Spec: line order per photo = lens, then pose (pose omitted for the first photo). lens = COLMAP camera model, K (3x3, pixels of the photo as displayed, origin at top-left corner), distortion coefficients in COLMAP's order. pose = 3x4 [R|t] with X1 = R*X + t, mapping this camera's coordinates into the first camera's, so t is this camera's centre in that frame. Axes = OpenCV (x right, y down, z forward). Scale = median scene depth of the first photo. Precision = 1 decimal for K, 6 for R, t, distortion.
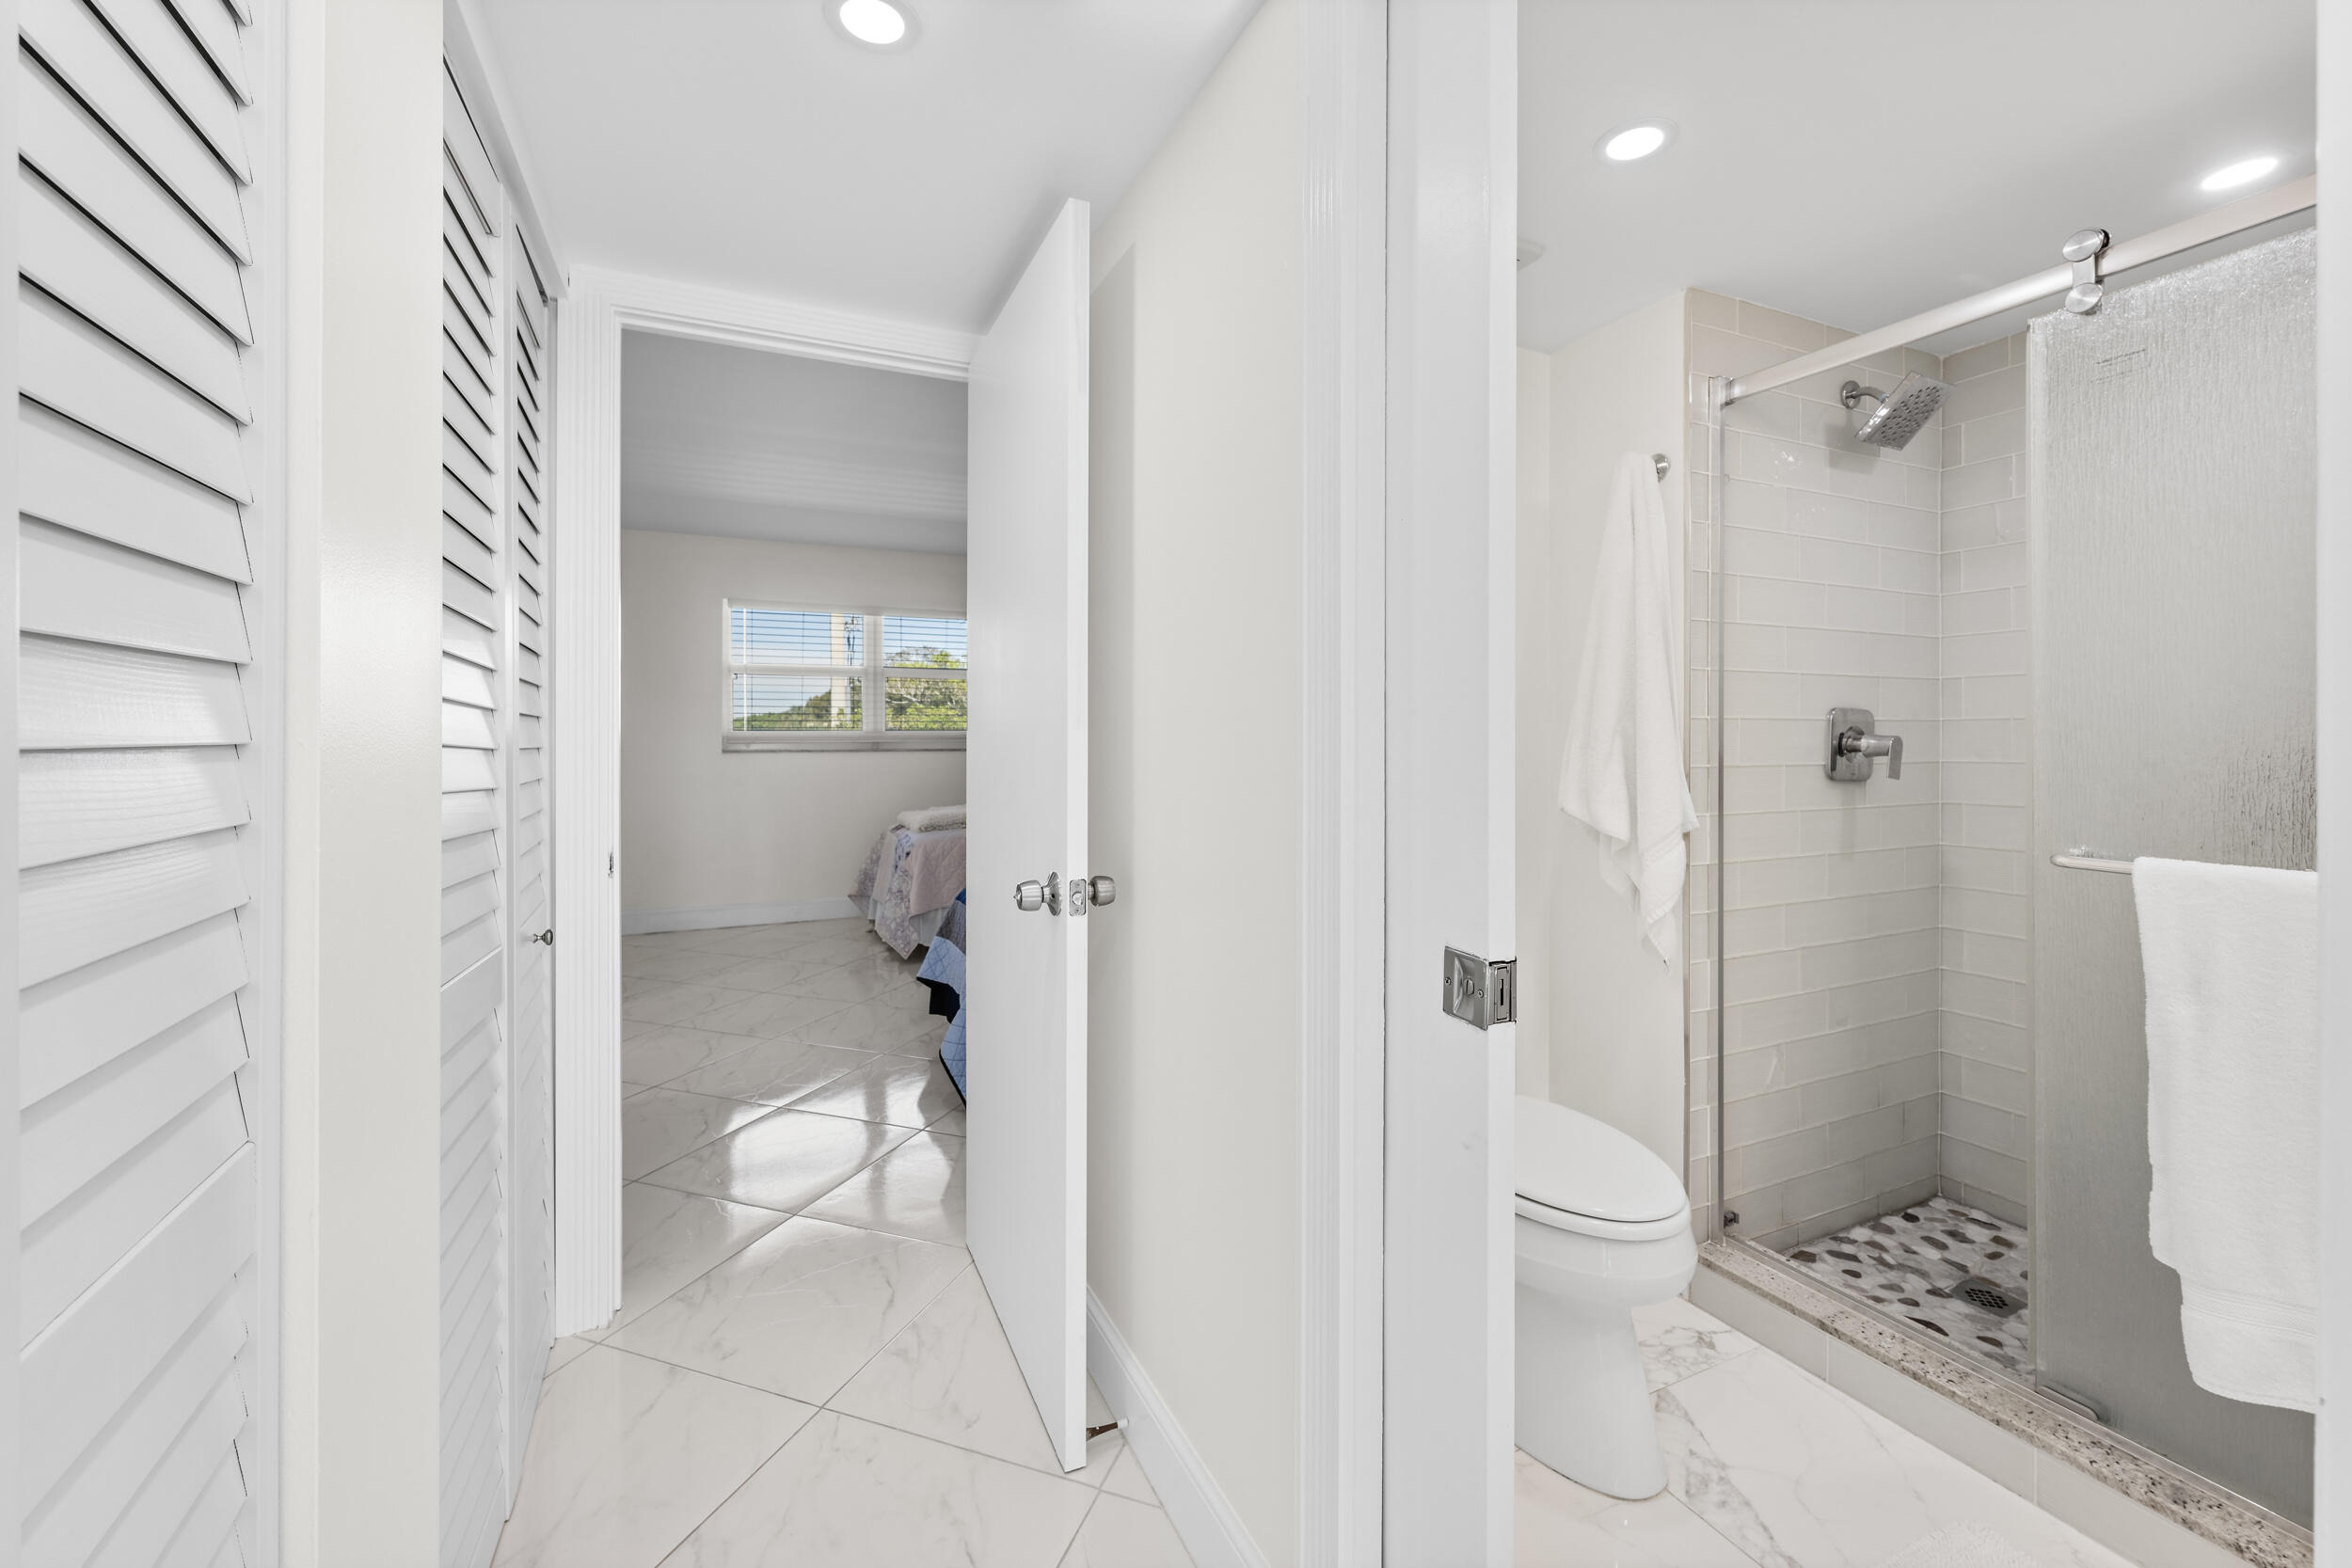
lens RADIAL K [[956.7, 0, 1171.7], [0, 956.7, 744.1], [0, 0, 1]] dist [-0.000368, -0.000170]
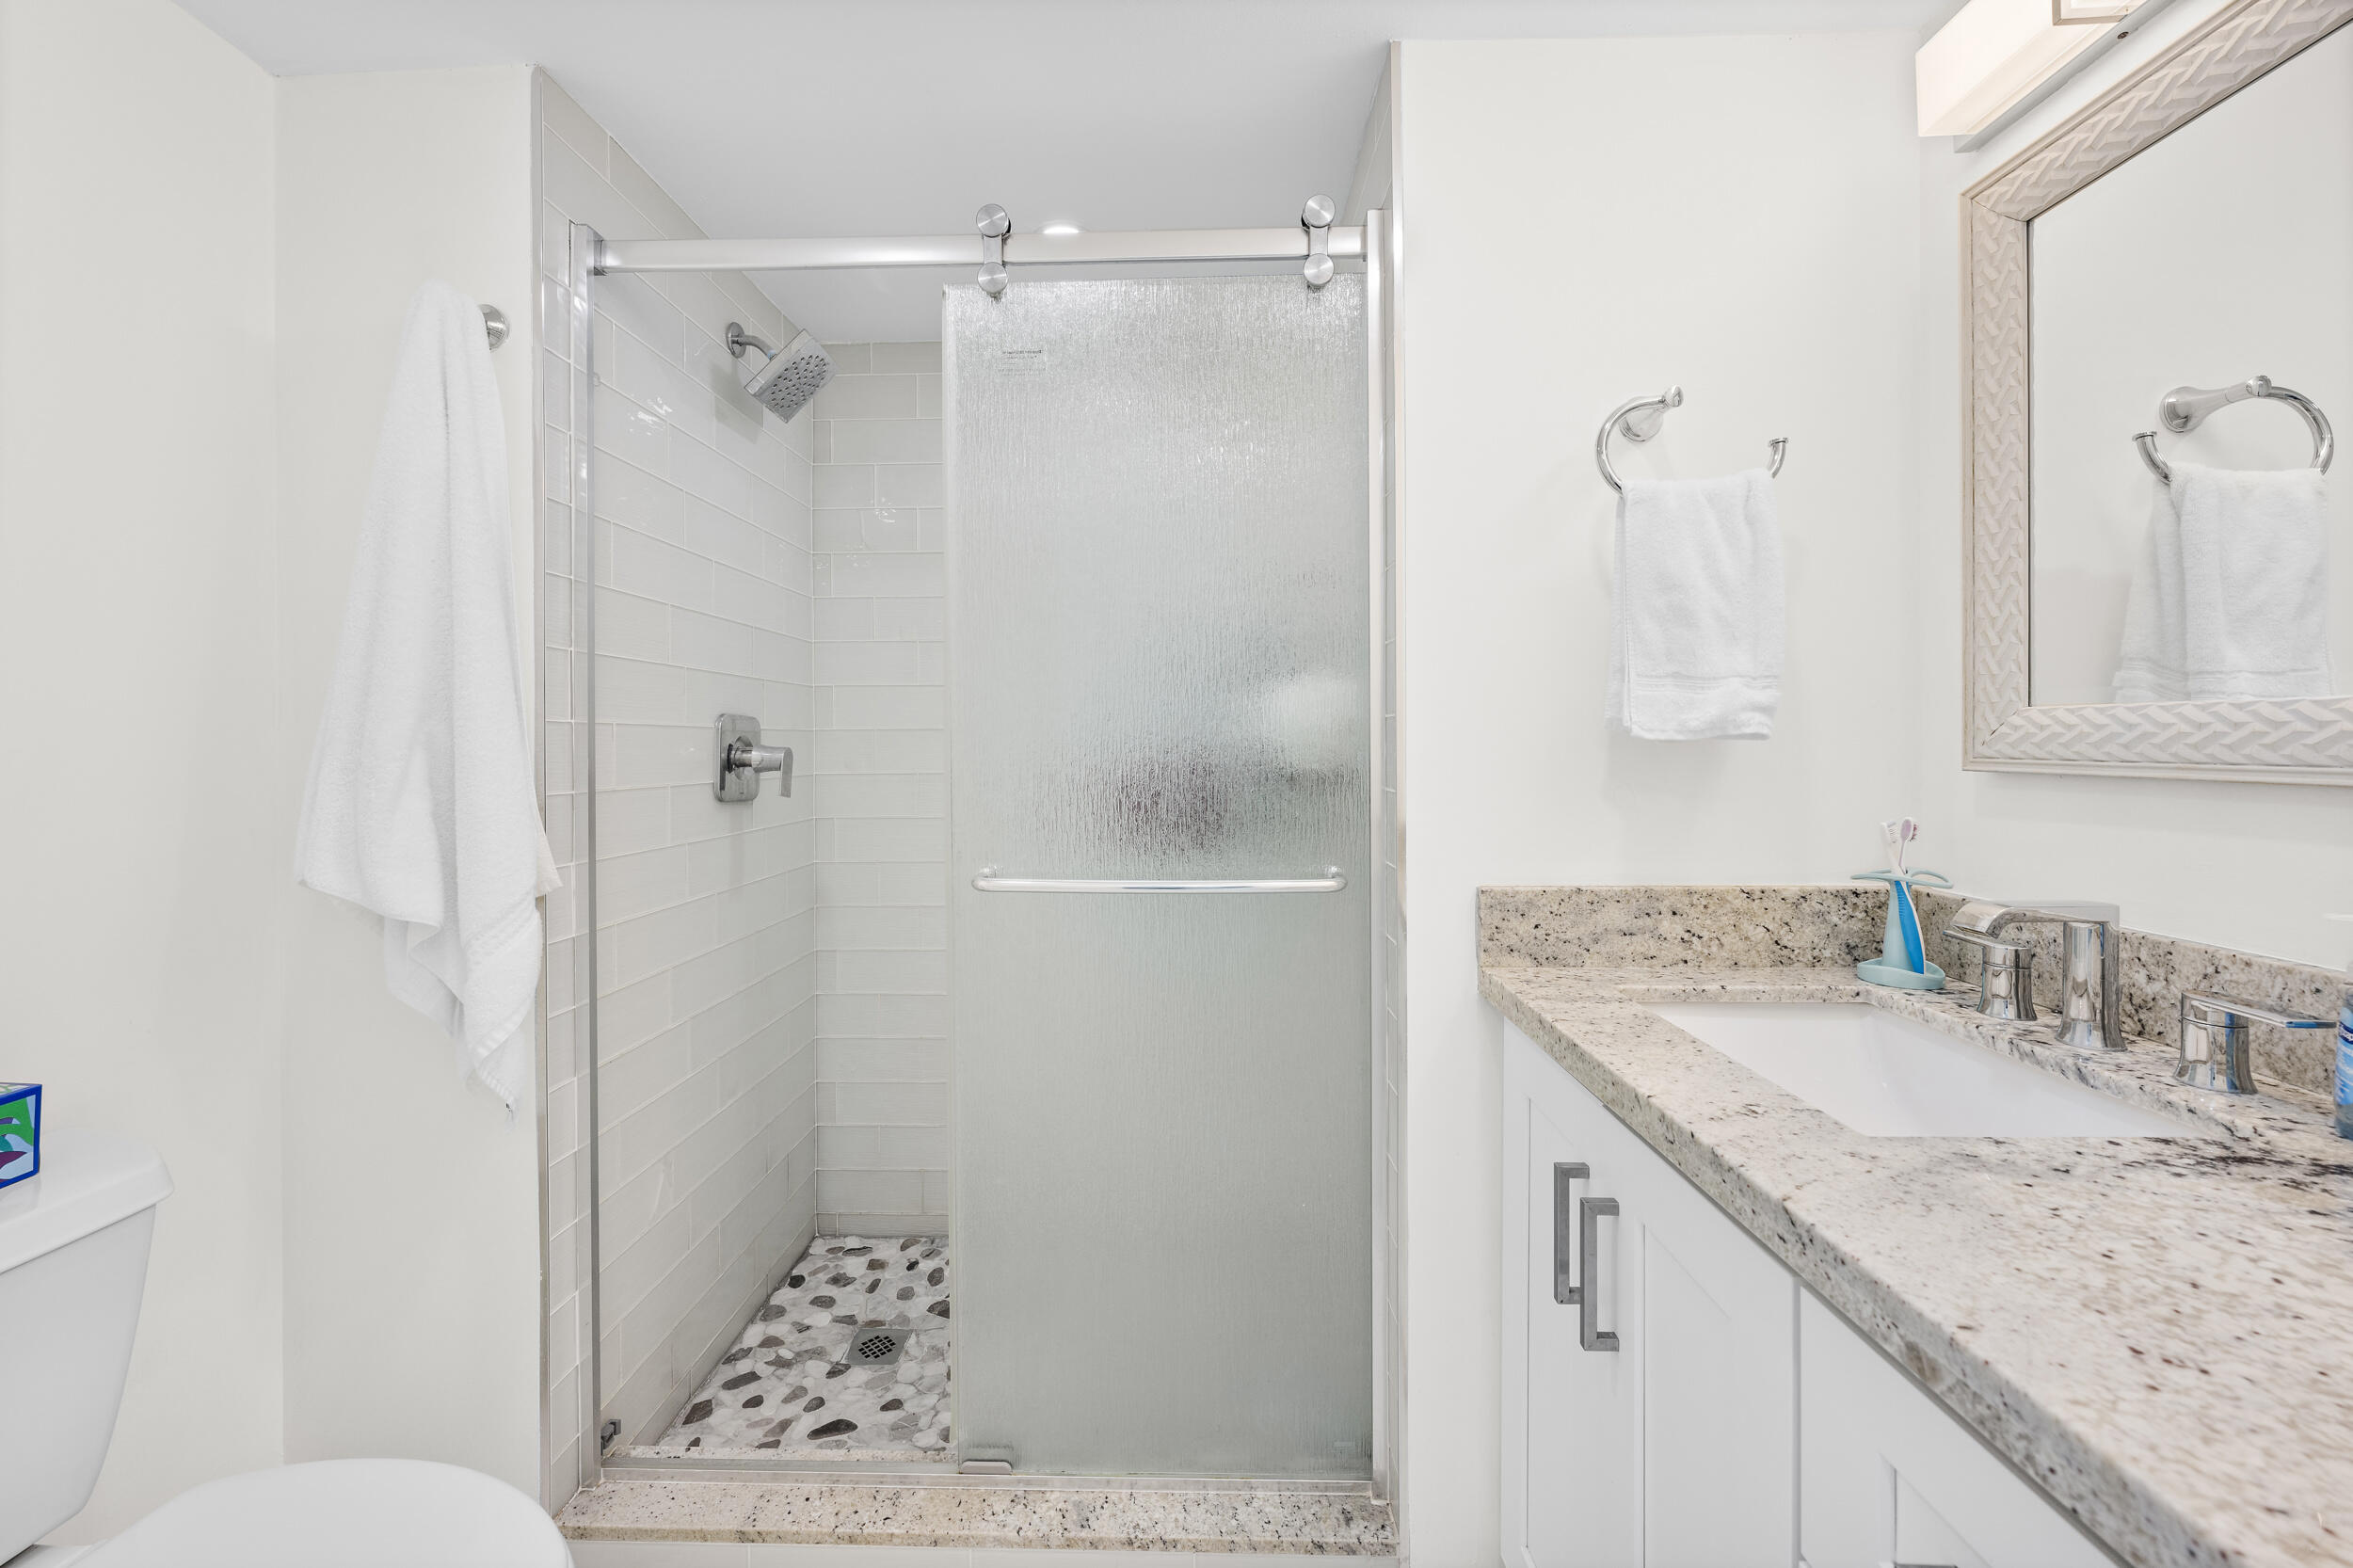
lens RADIAL K [[957.2, 0, 1172.2], [0, 957.2, 744.0], [0, 0, 1]] dist [-0.000368, -0.000170]
pose [[0.446814, -0.001871, 0.894625, 0.139405], [0.011219, 0.999931, -0.003512, -0.004772], [-0.894556, 0.011606, 0.446805, 0.307389]]
